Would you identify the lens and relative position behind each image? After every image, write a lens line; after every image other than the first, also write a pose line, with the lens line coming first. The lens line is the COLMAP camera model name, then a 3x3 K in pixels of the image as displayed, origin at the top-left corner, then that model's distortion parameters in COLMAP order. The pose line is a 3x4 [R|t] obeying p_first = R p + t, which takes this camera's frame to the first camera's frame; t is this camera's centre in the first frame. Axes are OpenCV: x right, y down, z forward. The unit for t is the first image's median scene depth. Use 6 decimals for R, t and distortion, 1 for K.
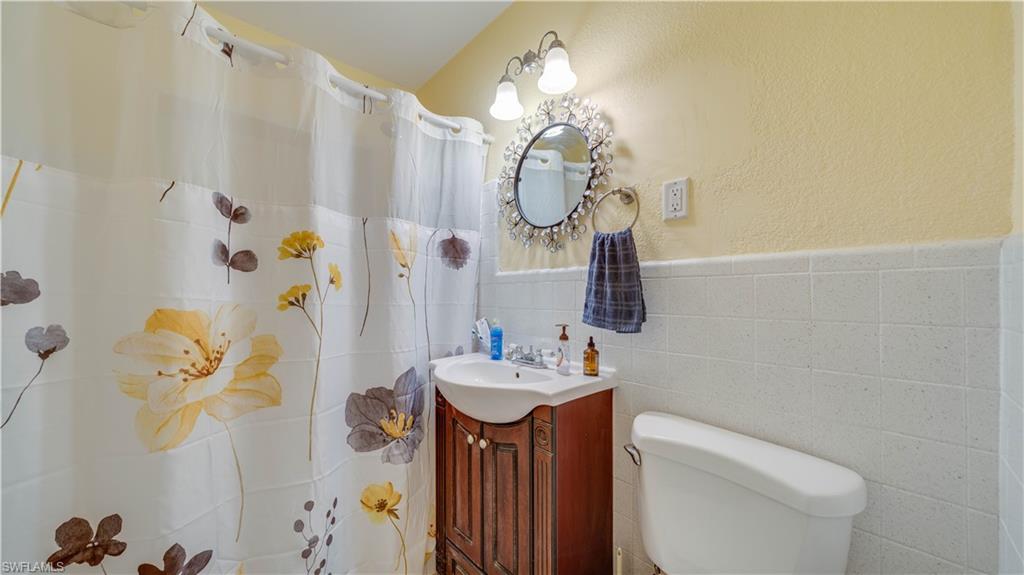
lens RADIAL K [[356.3, 0, 504.8], [0, 356.3, 290.6], [0, 0, 1]] dist [-0.006994, 0.000649]
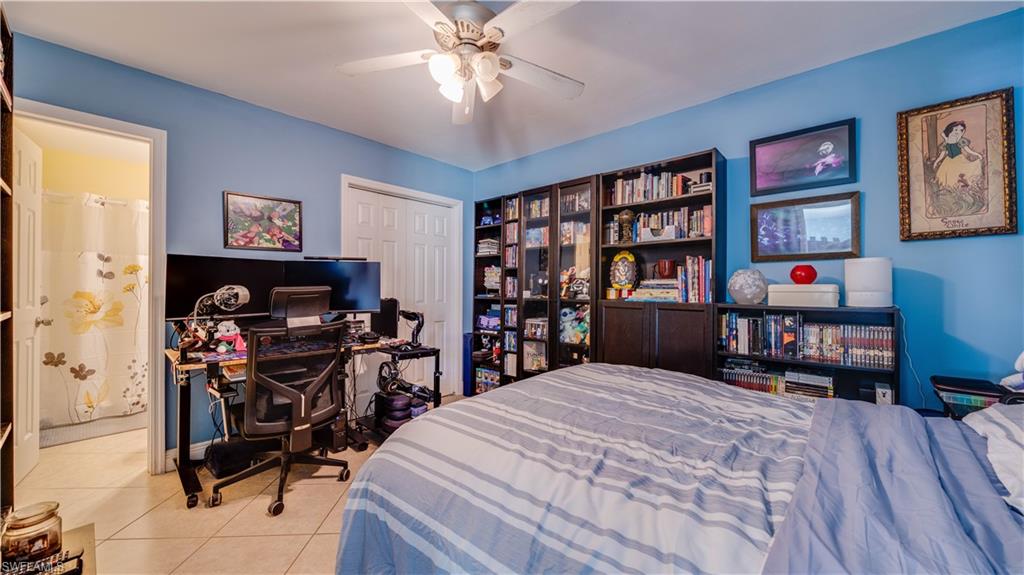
lens RADIAL K [[391.1, 0, 518.8], [0, 391.1, 283.5], [0, 0, 1]] dist [-0.000942, -0.000156]
pose [[0.997460, 0.001153, 0.071221, 2.513321], [-0.001036, 0.999998, -0.001681, -0.016681], [-0.071223, 0.001603, 0.997459, -2.561495]]
